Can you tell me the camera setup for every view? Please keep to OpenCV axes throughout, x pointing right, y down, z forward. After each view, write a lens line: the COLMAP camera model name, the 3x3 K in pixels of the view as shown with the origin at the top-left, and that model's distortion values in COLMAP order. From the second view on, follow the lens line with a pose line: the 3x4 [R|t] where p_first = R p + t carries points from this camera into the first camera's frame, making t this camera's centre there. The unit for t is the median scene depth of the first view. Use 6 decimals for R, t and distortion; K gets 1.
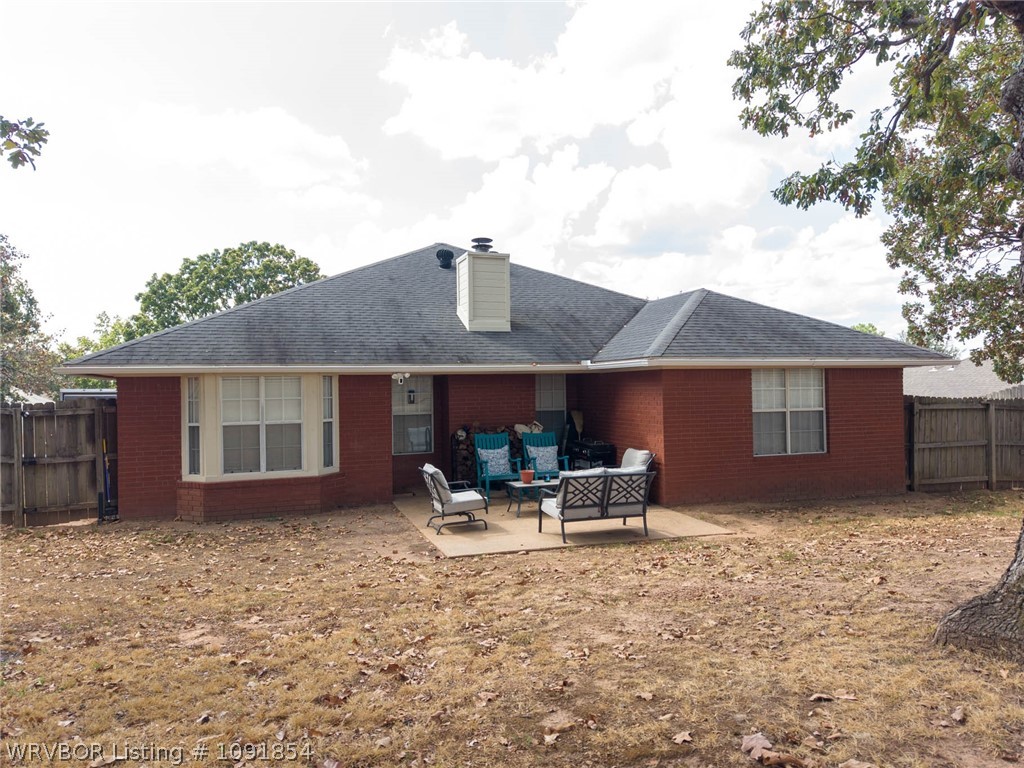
lens RADIAL K [[711.2, 0, 510.0], [0, 711.2, 381.2], [0, 0, 1]] dist [0.074199, -0.078931]
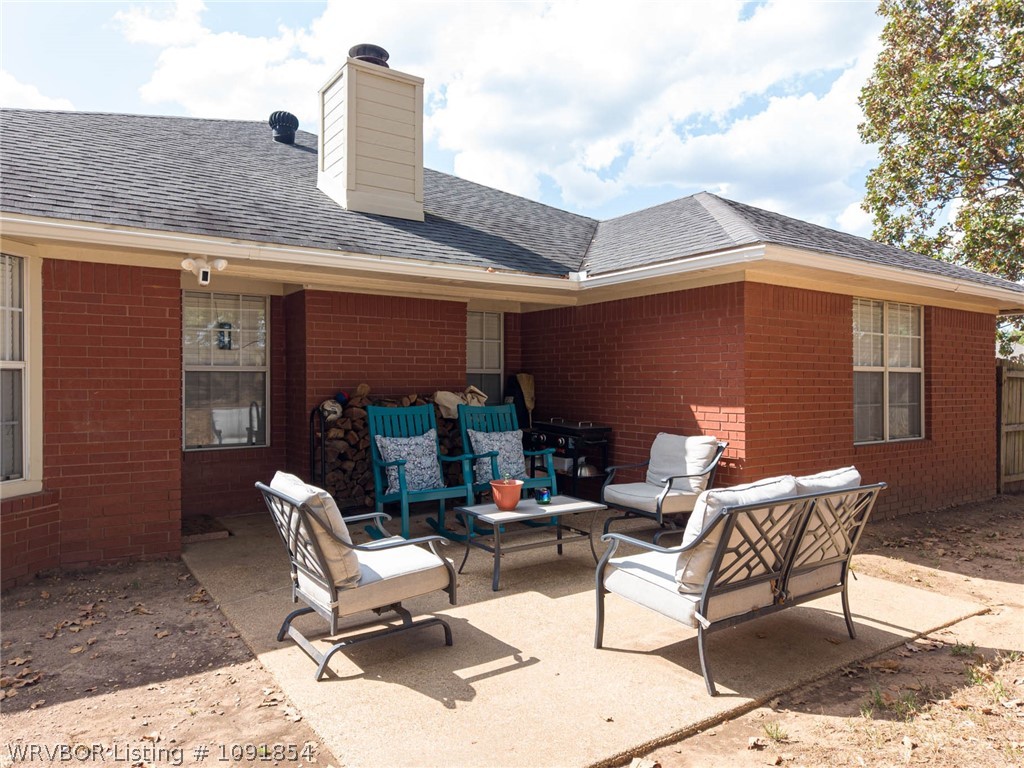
lens RADIAL K [[690.5, 0, 512.0], [0, 690.5, 384.0], [0, 0, 1]] dist [-0.000165, -0.000485]
pose [[0.962619, 0.015448, 0.270418, -0.082451], [-0.016859, 0.999854, 0.002894, 0.056510], [-0.270334, -0.007345, 0.962739, 0.523283]]
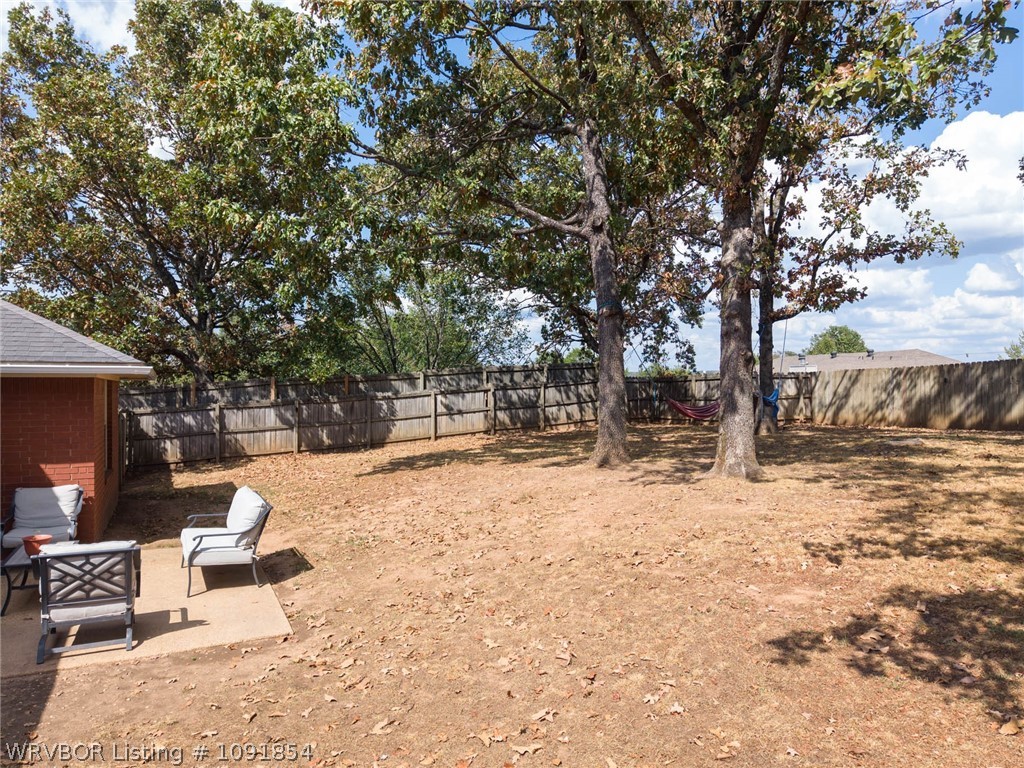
lens RADIAL K [[711.2, 0, 510.0], [0, 711.2, 381.2], [0, 0, 1]] dist [0.074199, -0.078931]
pose [[-0.130565, 0.024134, 0.991146, -0.632367], [0.001989, 0.999708, -0.024080, 0.003118], [-0.991438, -0.001173, -0.130575, 0.620197]]
